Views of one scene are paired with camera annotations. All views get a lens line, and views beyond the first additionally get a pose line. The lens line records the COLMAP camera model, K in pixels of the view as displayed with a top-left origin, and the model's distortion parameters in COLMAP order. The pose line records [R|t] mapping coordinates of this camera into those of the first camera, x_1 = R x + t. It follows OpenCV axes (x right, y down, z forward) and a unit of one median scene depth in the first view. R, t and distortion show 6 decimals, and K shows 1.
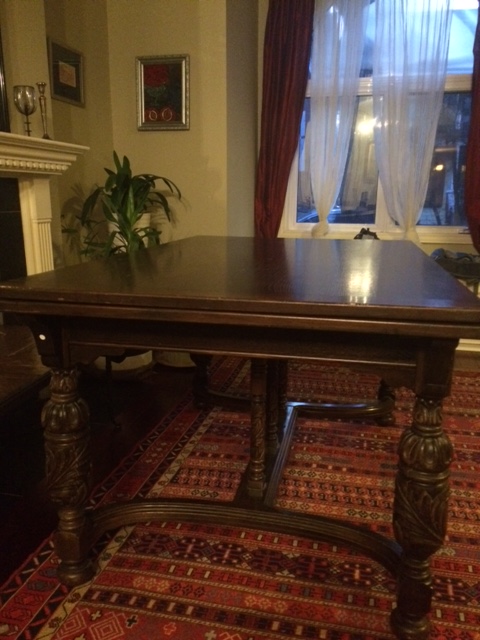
lens RADIAL K [[542.8, 0, 240.0], [0, 542.8, 320.0], [0, 0, 1]] dist [0.078842, -0.086406]
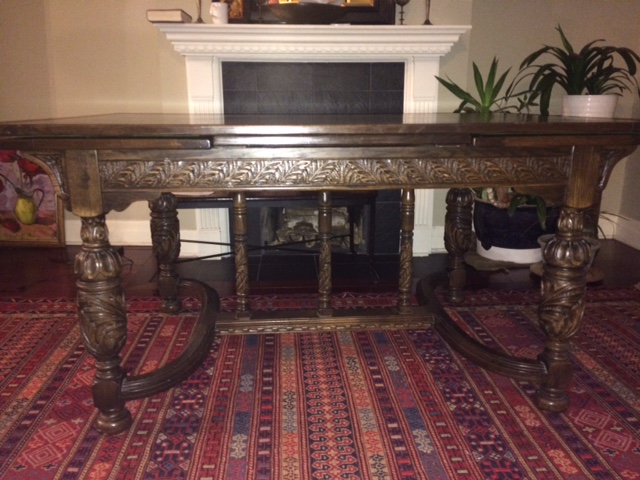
lens RADIAL K [[542.8, 0, 320.0], [0, 542.8, 240.0], [0, 0, 1]] dist [0.078842, -0.086406]
pose [[0.290496, 0.228387, -0.929221, 0.907336], [-0.210416, 0.962575, 0.170804, -0.064809], [0.933455, 0.145905, 0.327680, 0.621730]]
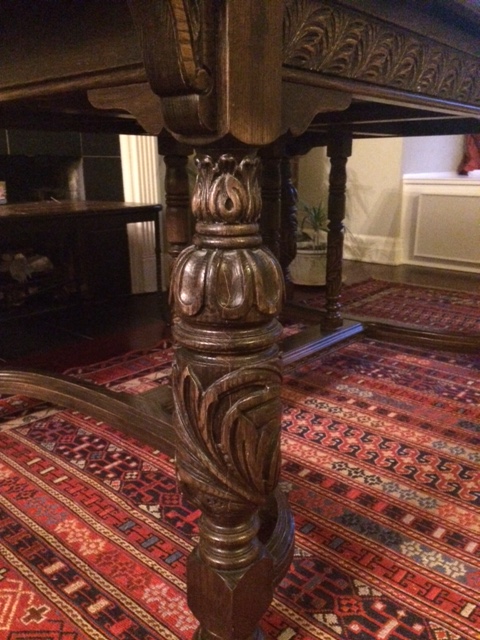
lens RADIAL K [[549.4, 0, 240.0], [0, 549.4, 320.0], [0, 0, 1]] dist [0.077094, -0.101290]
pose [[0.873019, 0.122194, -0.472130, 0.333457], [-0.098195, 0.992318, 0.075253, 0.135410], [0.477698, -0.019337, 0.878311, 0.359616]]
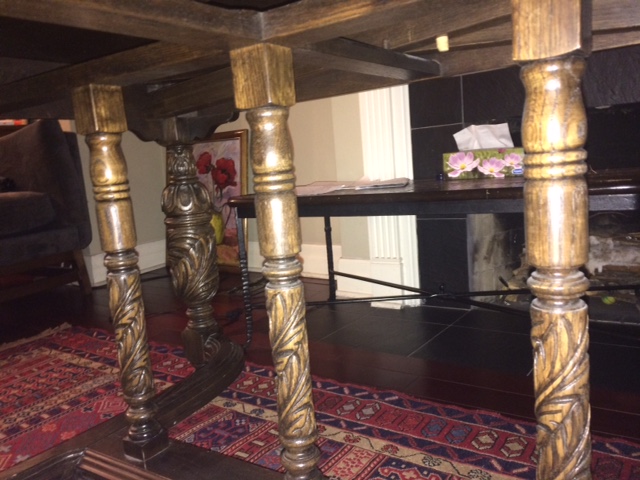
lens RADIAL K [[550.0, 0, 320.0], [0, 550.0, 240.0], [0, 0, 1]] dist [0.097222, -0.161628]
pose [[-0.378707, 0.159502, -0.911669, 0.323023], [-0.121485, 0.967948, 0.219814, -0.001722], [0.917509, 0.193999, -0.347192, 1.053283]]
